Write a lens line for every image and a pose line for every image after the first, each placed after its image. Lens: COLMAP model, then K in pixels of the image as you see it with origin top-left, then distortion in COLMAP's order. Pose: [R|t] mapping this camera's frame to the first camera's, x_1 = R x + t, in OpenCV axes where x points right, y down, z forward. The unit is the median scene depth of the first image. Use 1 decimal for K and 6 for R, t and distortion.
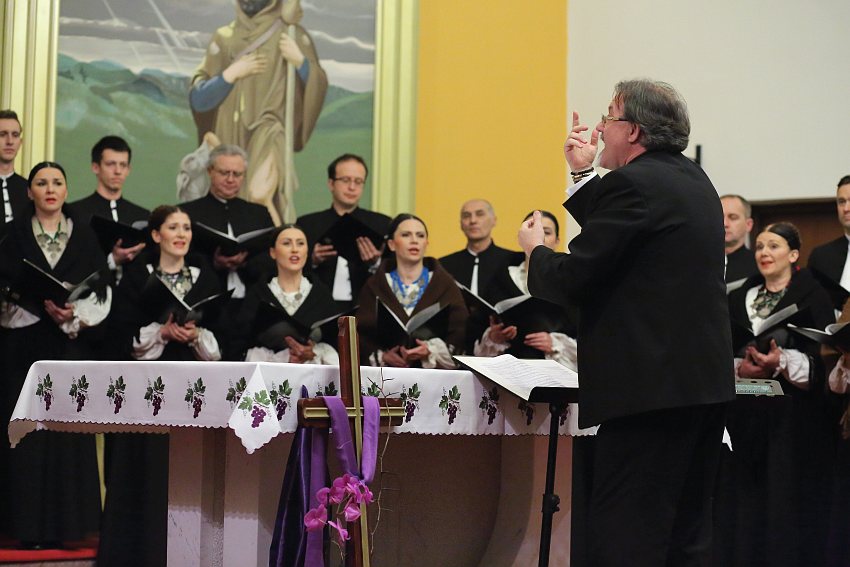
lens RADIAL K [[2000.7, 0, 425.3], [0, 2000.7, 285.0], [0, 0, 1]] dist [-0.130363, 0.000000]
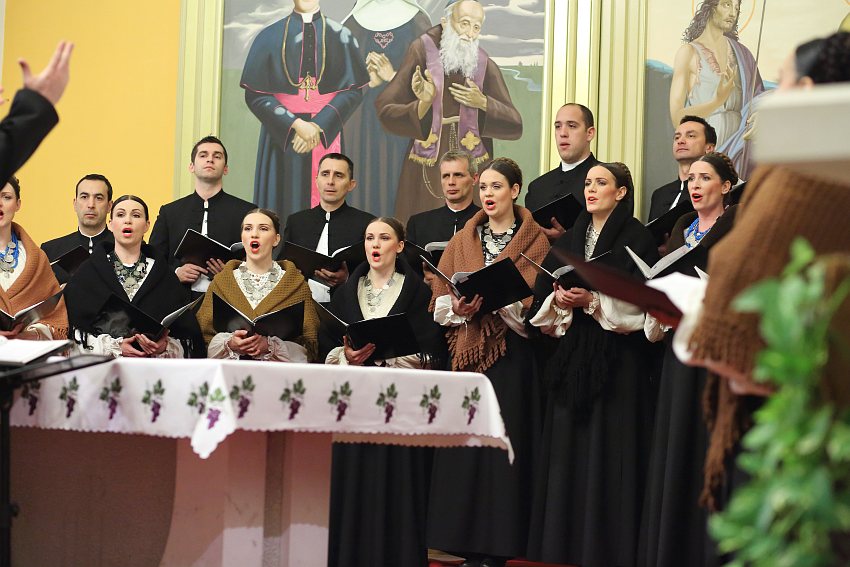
lens RADIAL K [[2000.7, 0, 428.3], [0, 2000.7, 281.9], [0, 0, 1]] dist [-0.130363, 0.000000]
pose [[0.145141, -0.084630, -0.985785, 0.558142], [0.039875, 0.996026, -0.079638, 0.051031], [0.988607, -0.027749, 0.147939, 0.602873]]
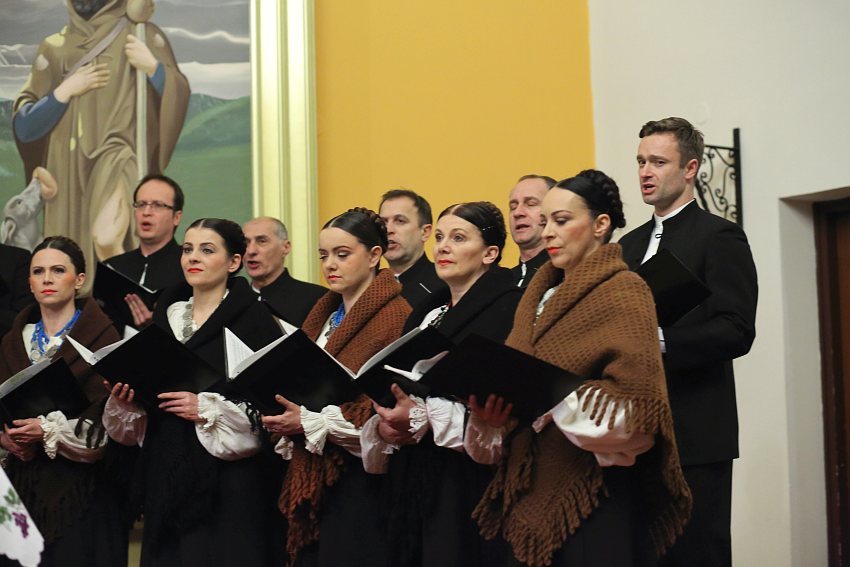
lens RADIAL K [[2000.7, 0, 423.0], [0, 2000.7, 286.9], [0, 0, 1]] dist [-0.130363, 0.000000]
pose [[0.963285, -0.077075, -0.257181, 0.266837], [0.067417, 0.996656, -0.046178, 0.020642], [0.259880, 0.027144, 0.965259, 0.301064]]
